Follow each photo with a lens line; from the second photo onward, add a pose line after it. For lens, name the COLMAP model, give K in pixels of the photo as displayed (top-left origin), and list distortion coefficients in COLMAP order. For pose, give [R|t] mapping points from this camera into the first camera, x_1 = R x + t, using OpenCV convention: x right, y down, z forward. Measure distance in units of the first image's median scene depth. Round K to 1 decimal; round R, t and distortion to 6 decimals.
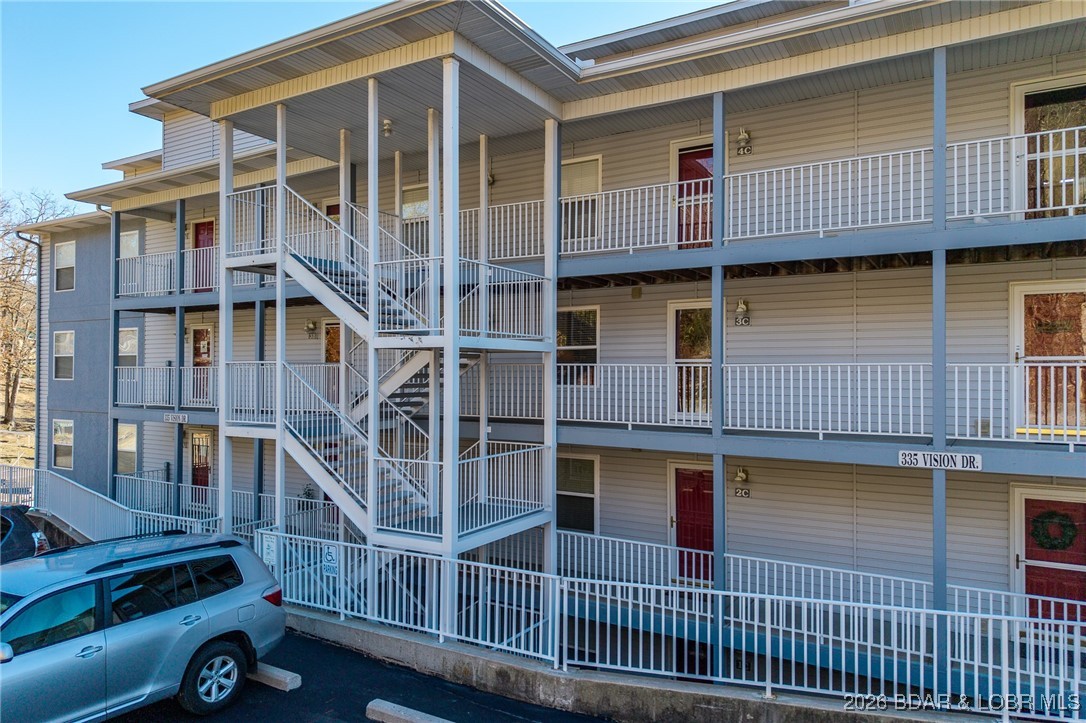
lens RADIAL K [[750.0, 0, 543.0], [0, 750.0, 361.5], [0, 0, 1]] dist [0.028495, 0.000394]
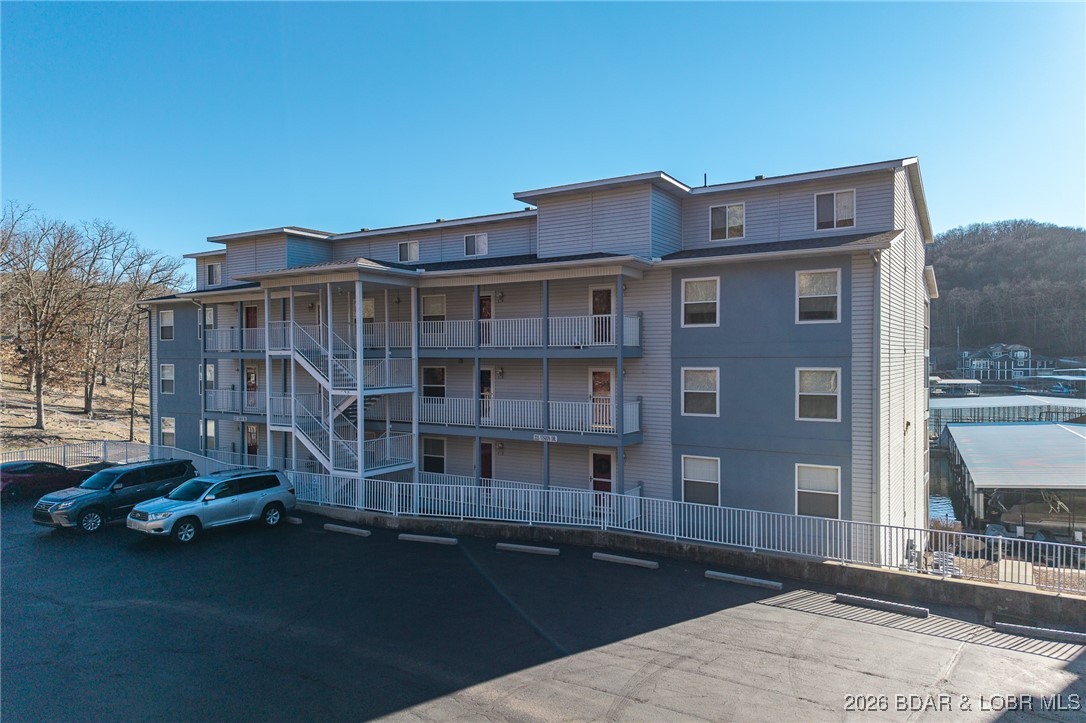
lens RADIAL K [[724.3, 0, 545.4], [0, 724.3, 365.7], [0, 0, 1]] dist [0.031526, -0.044665]
pose [[0.999872, -0.008385, -0.013650, 0.425098], [0.008765, 0.999568, 0.028037, -0.145149], [0.013409, -0.028153, 0.999514, -1.133653]]
